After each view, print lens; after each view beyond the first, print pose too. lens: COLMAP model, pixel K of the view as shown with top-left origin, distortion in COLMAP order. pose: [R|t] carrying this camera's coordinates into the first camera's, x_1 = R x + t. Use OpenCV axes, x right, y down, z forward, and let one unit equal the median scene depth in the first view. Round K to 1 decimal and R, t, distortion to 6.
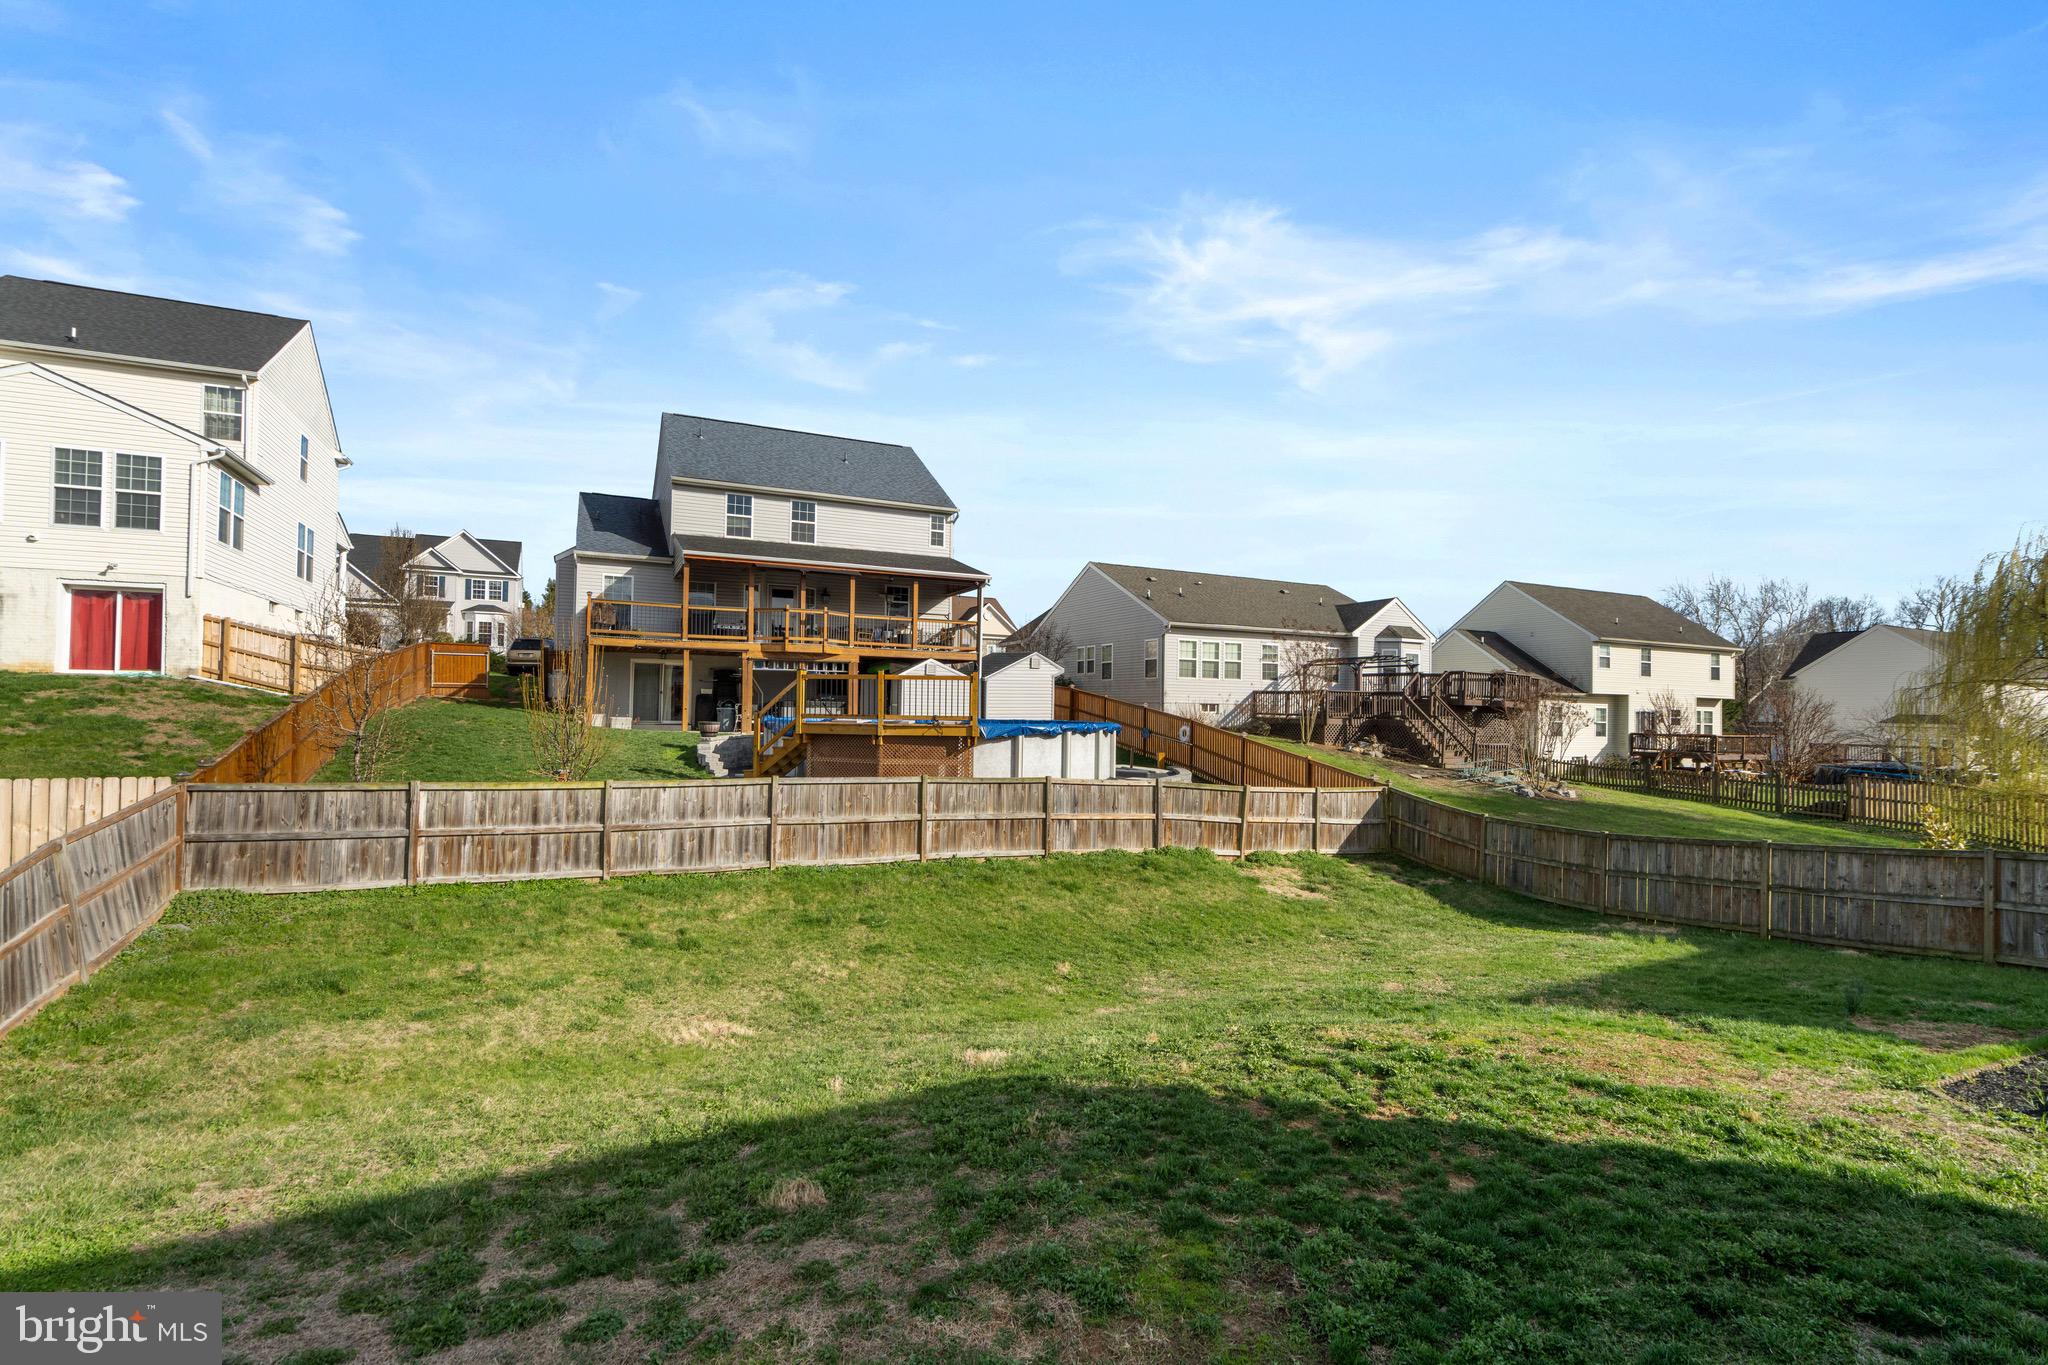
lens RADIAL K [[927.0, 0, 1003.7], [0, 927.0, 686.0], [0, 0, 1]] dist [0.009174, 0.000366]
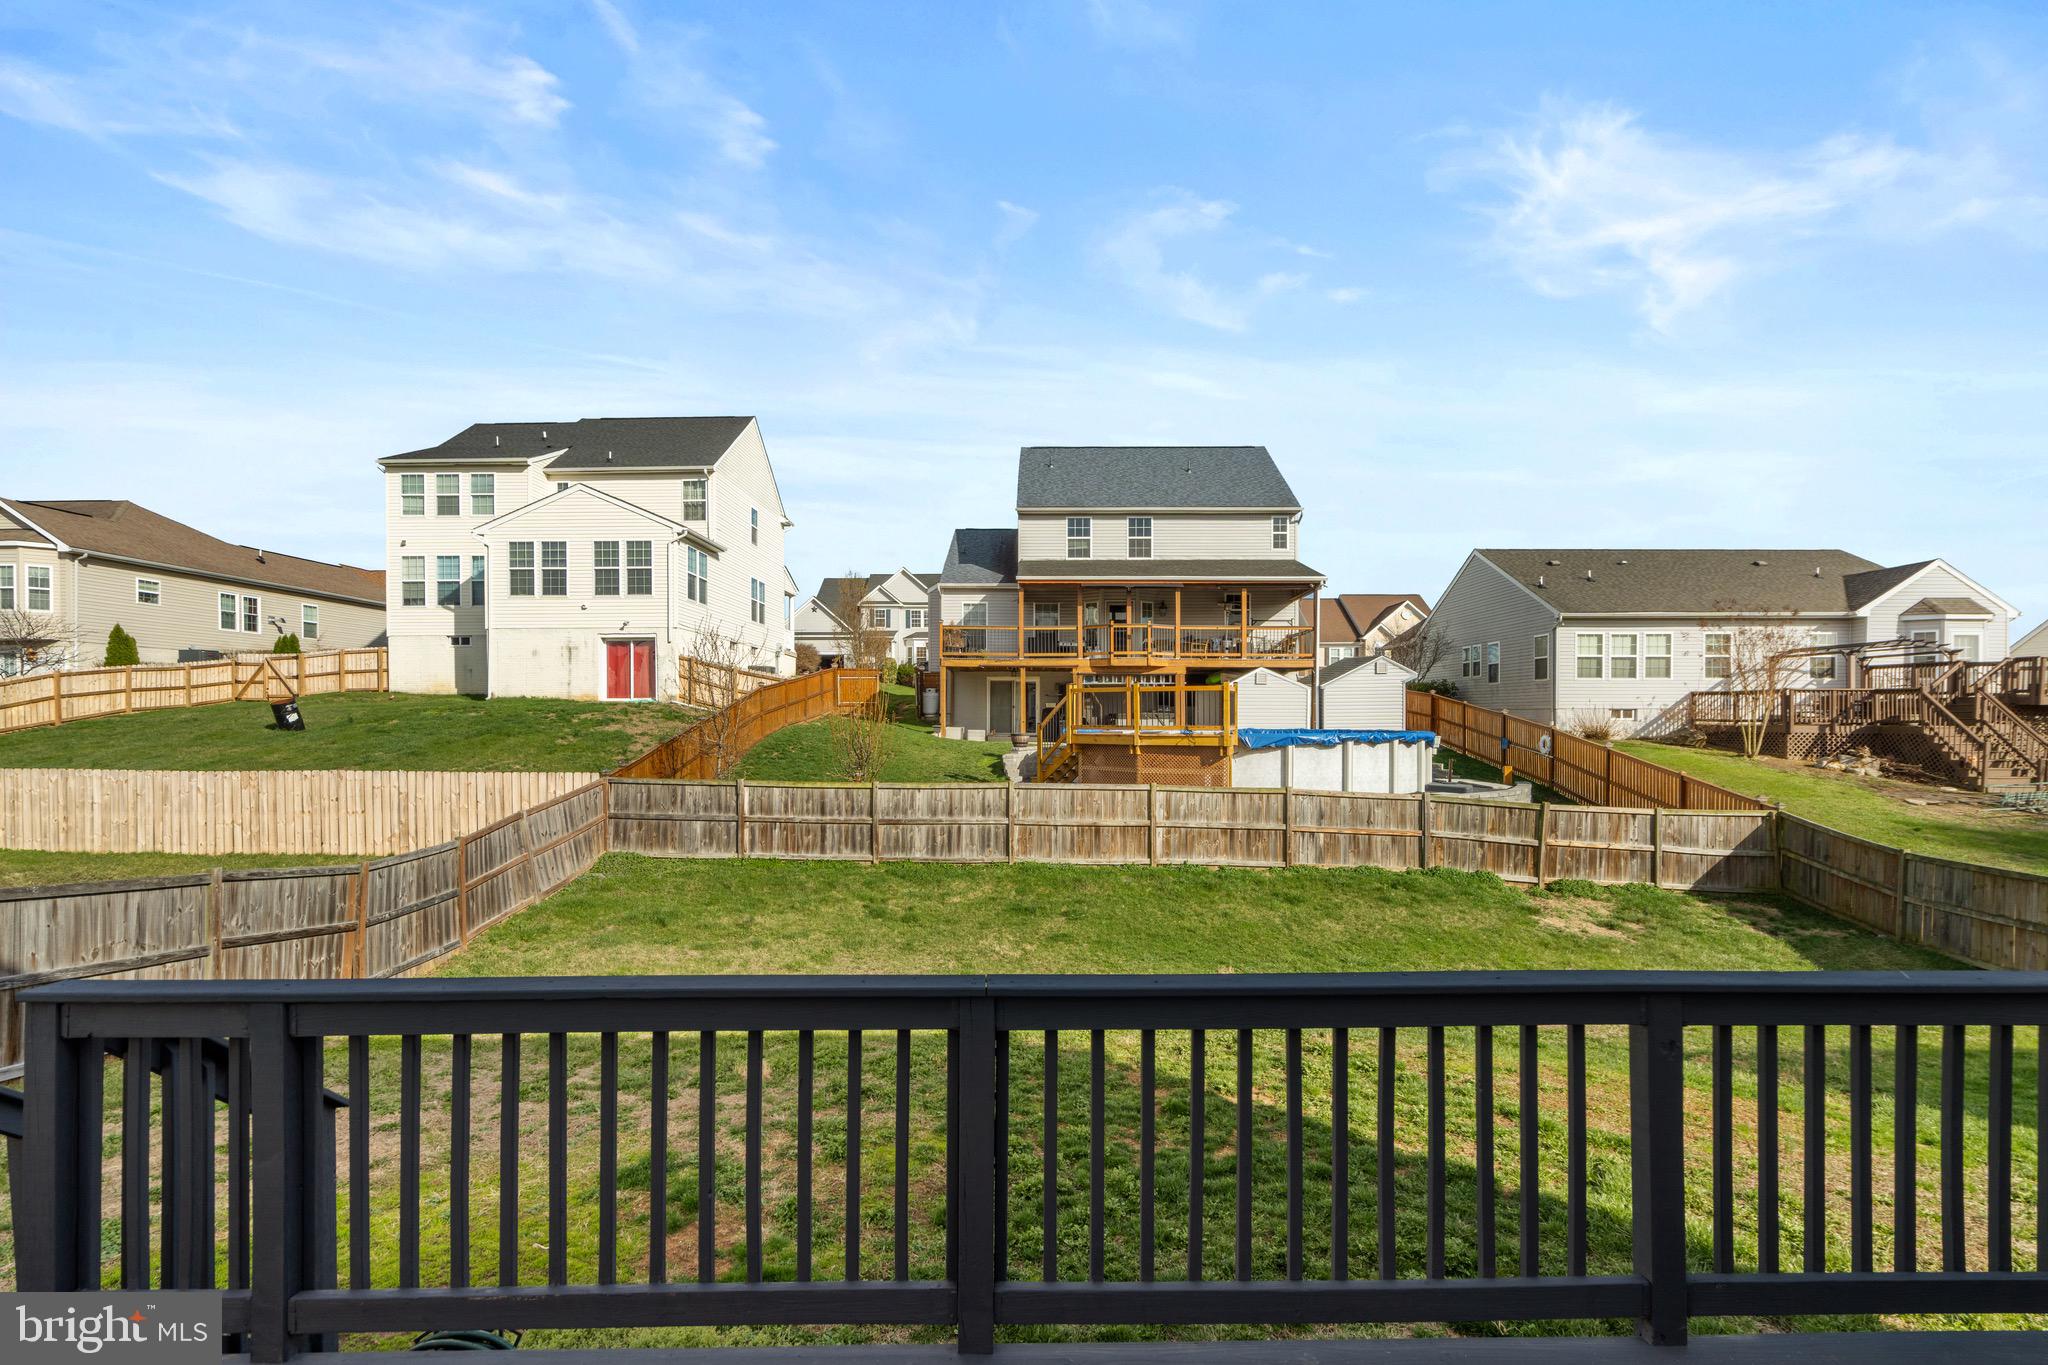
lens RADIAL K [[956.3, 0, 1004.0], [0, 956.3, 726.5], [0, 0, 1]] dist [0.001476, 0.000492]
pose [[0.895125, -0.008541, -0.445733, 0.189883], [0.022507, 0.999407, 0.026050, 0.000574], [0.445246, -0.033350, 0.894787, -0.025946]]
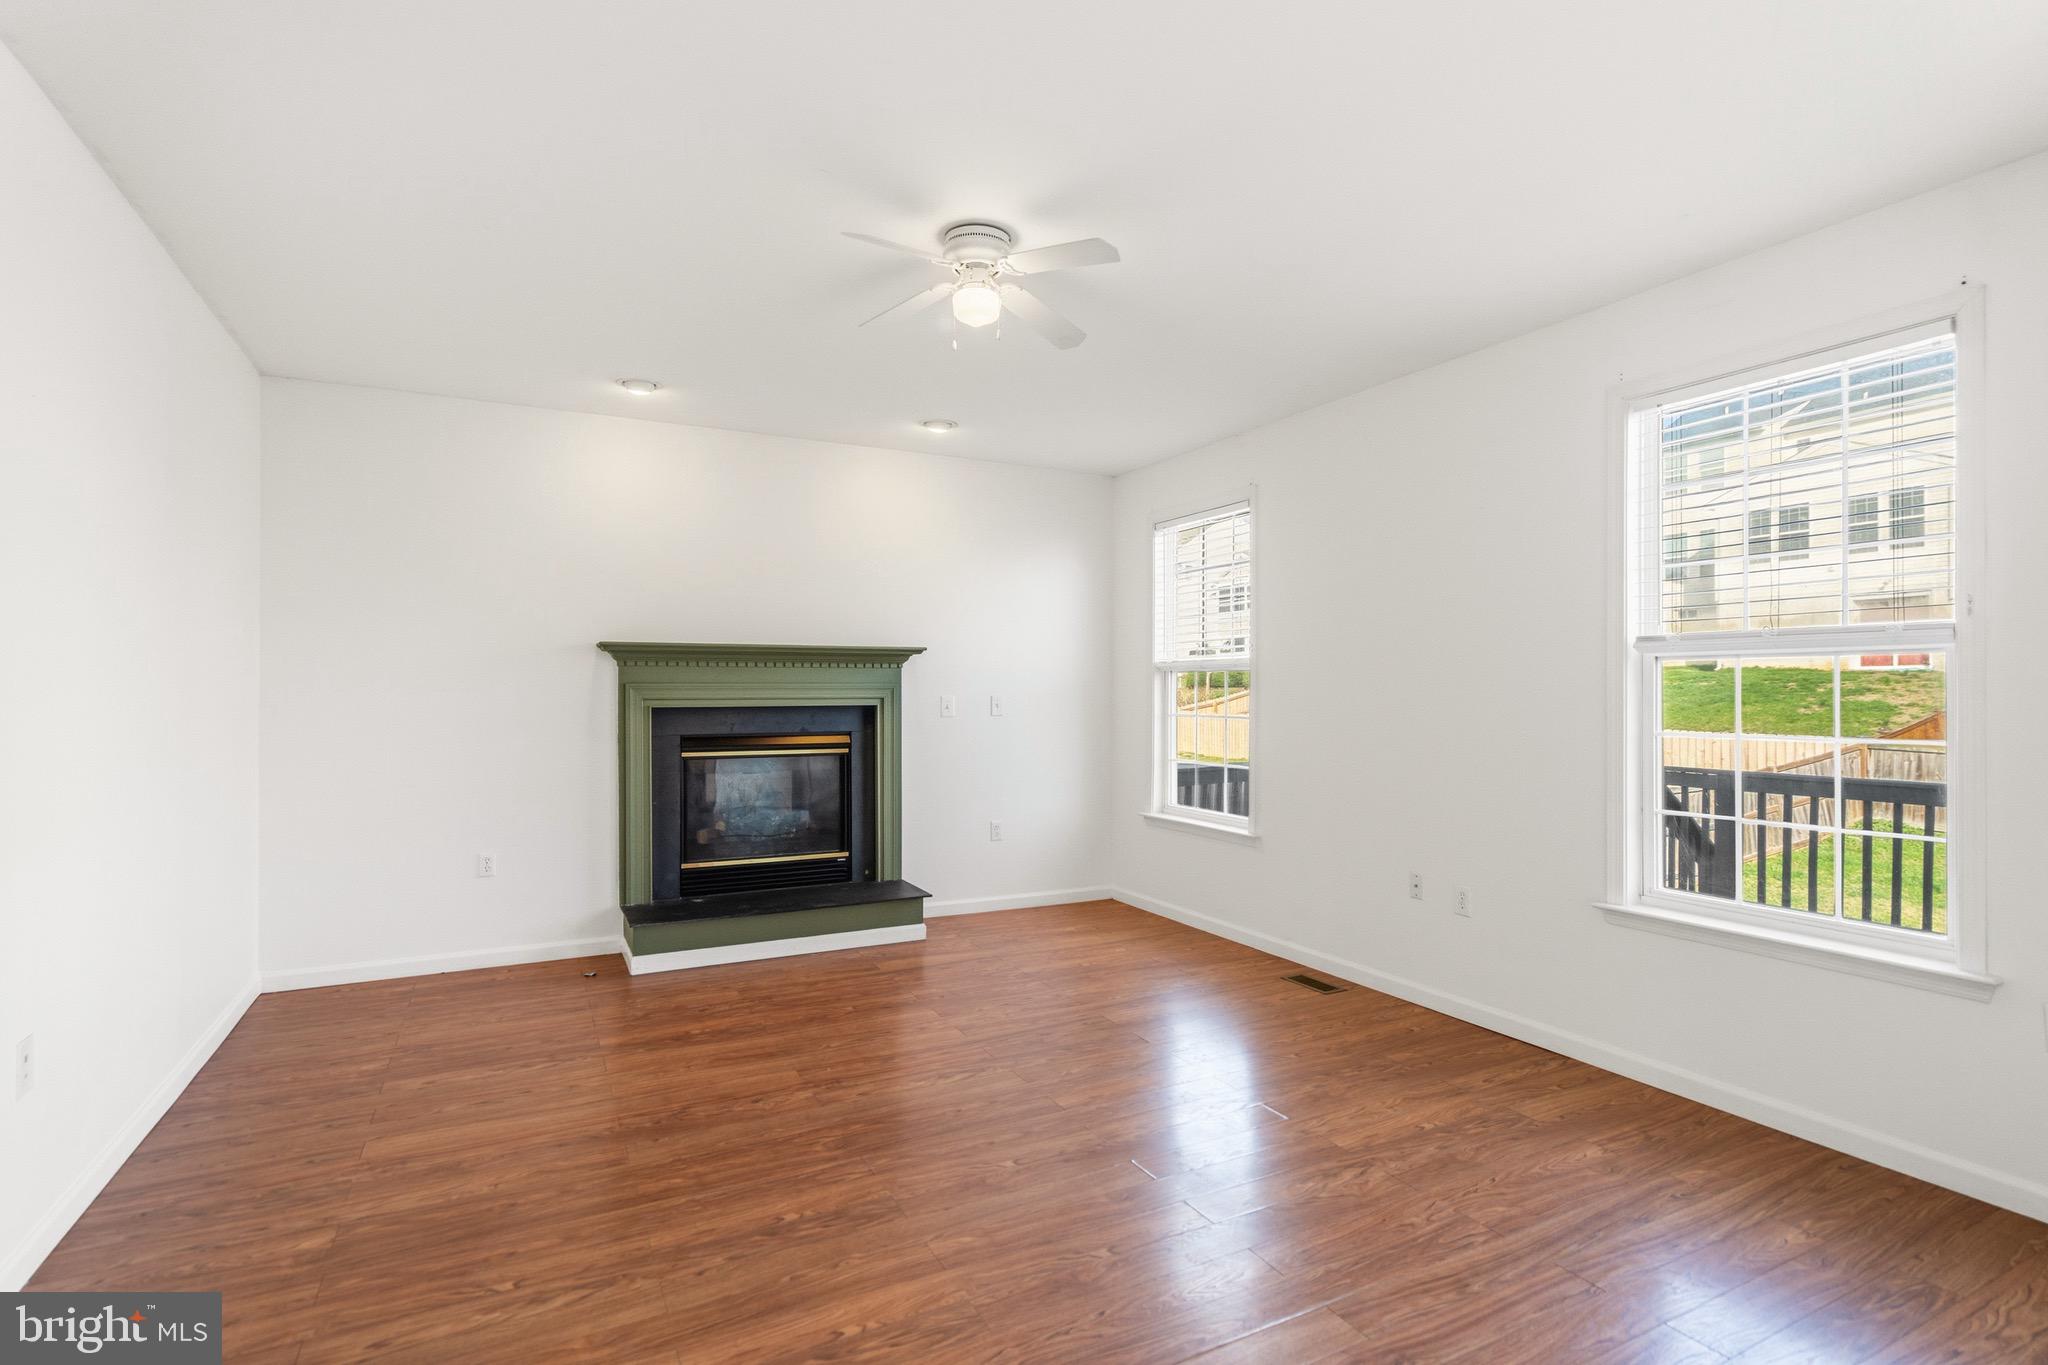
lens RADIAL K [[980.0, 0, 1022.2], [0, 980.0, 686.2], [0, 0, 1]] dist [0.001342, 0.000527]
pose [[0.013604, -0.017882, -0.999748, 0.350524], [0.020368, 0.999638, -0.017603, 0.010121], [0.999700, -0.020123, 0.013963, -0.178296]]
